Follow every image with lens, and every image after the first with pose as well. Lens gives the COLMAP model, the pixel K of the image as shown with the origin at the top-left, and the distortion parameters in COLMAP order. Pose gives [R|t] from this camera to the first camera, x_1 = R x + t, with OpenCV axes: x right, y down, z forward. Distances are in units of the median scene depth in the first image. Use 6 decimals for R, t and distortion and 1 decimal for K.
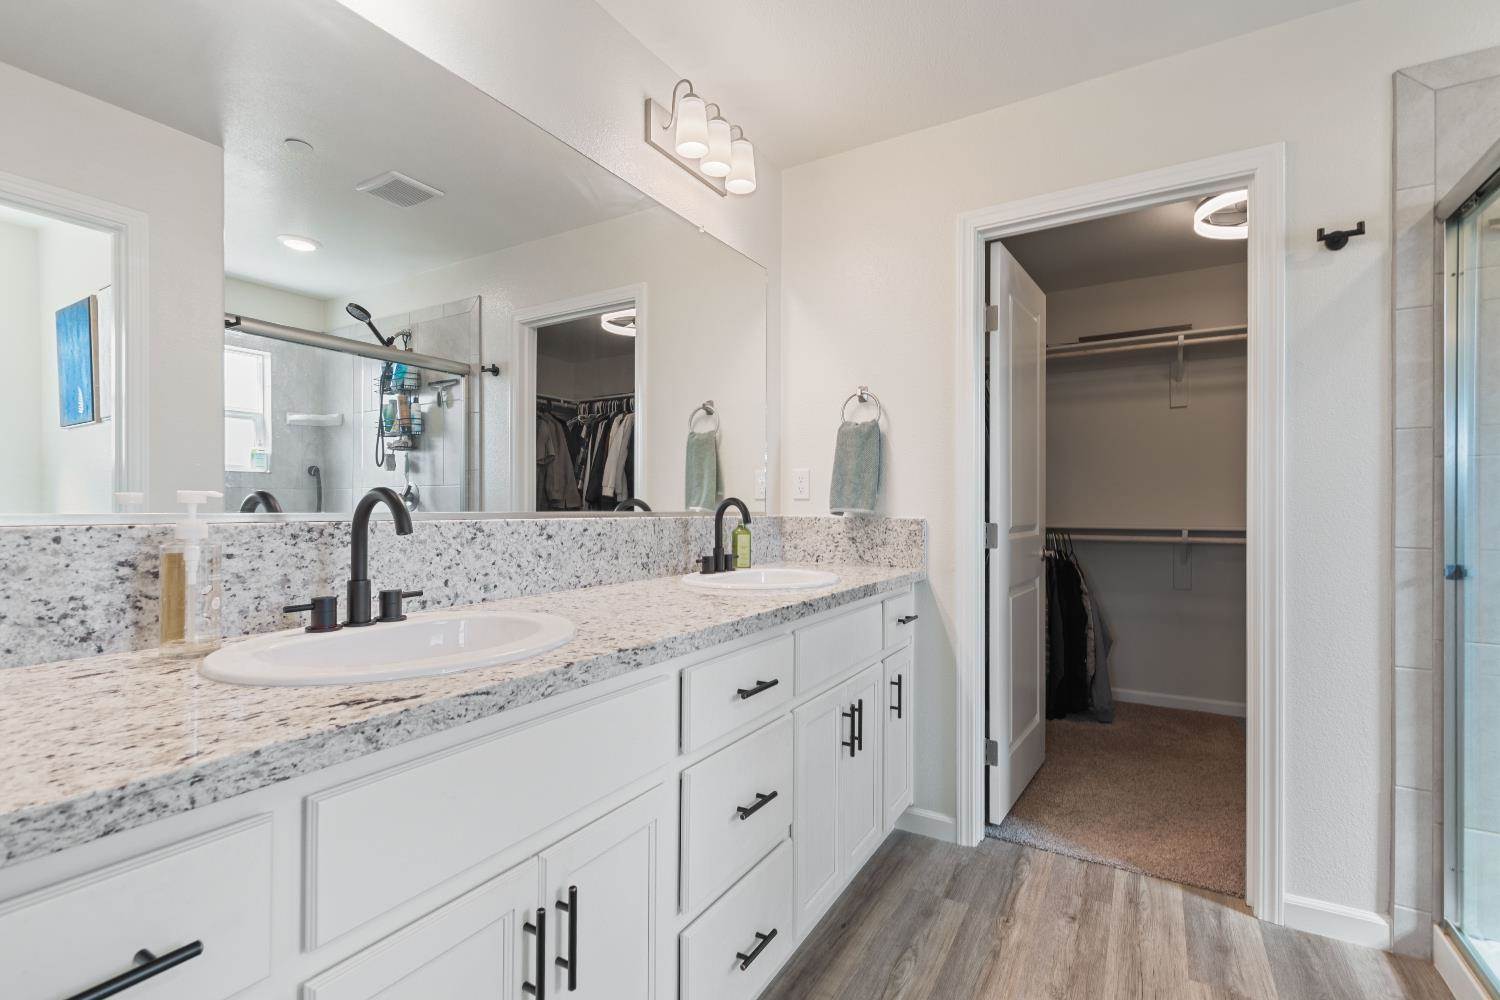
lens RADIAL K [[647.4, 0, 754.3], [0, 647.4, 529.3], [0, 0, 1]] dist [0.005239, -0.002850]
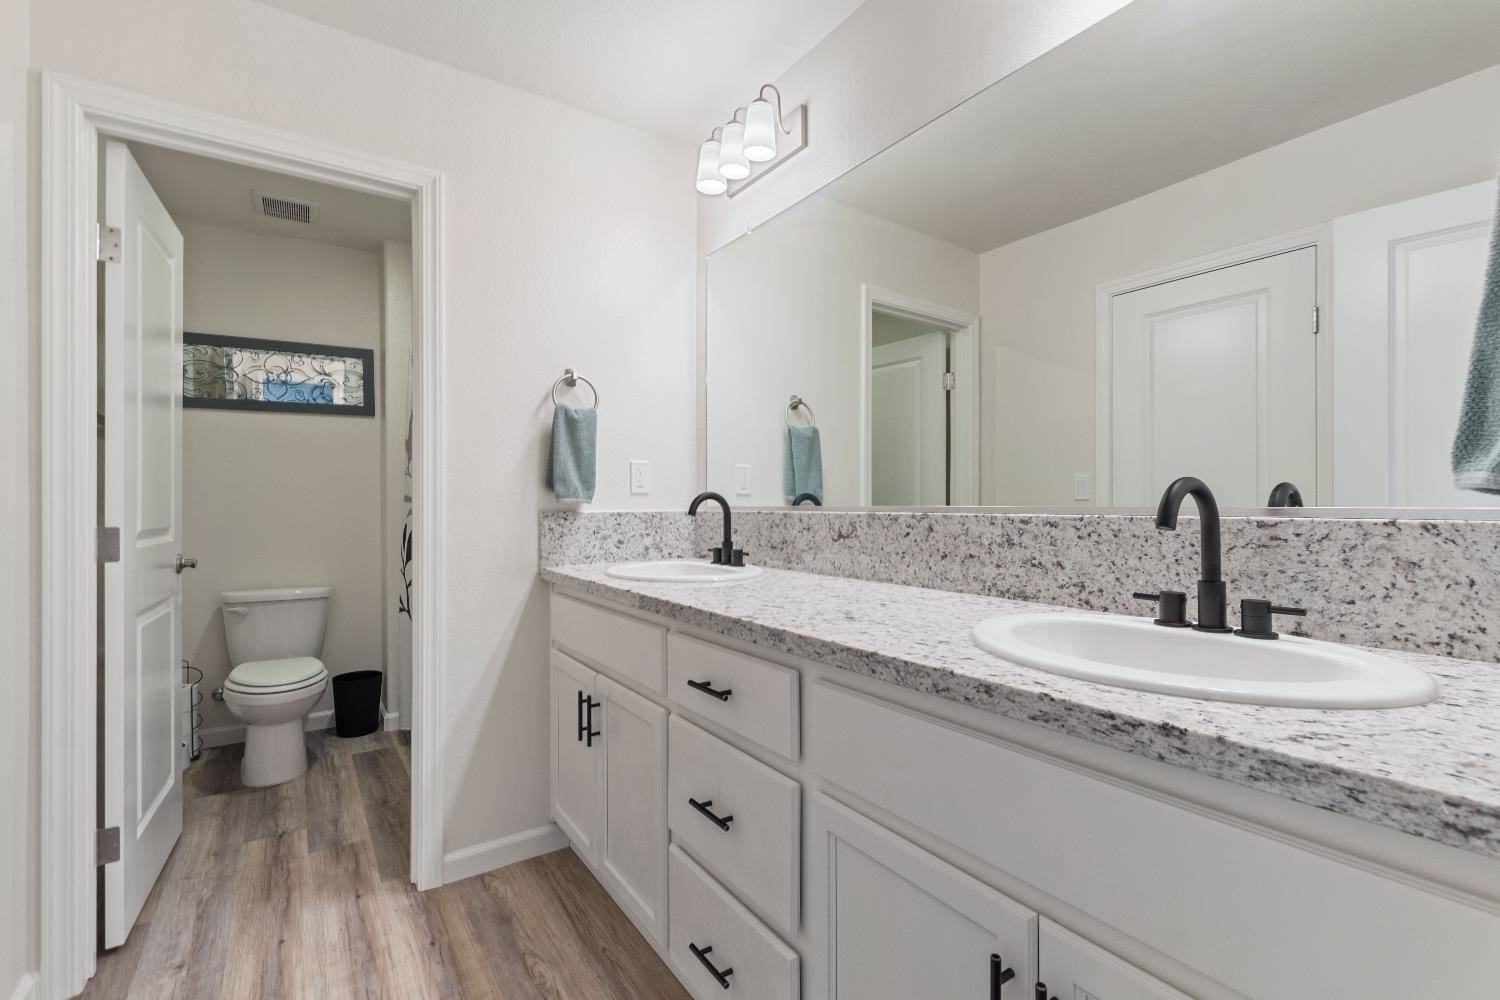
lens RADIAL K [[647.4, 0, 761.8], [0, 647.4, 503.2], [0, 0, 1]] dist [0.005239, -0.002850]
pose [[-0.399241, 0.000556, -0.916846, 0.640397], [-0.023374, 0.999669, 0.010785, -0.032822], [0.916548, 0.025736, -0.399096, 1.081230]]
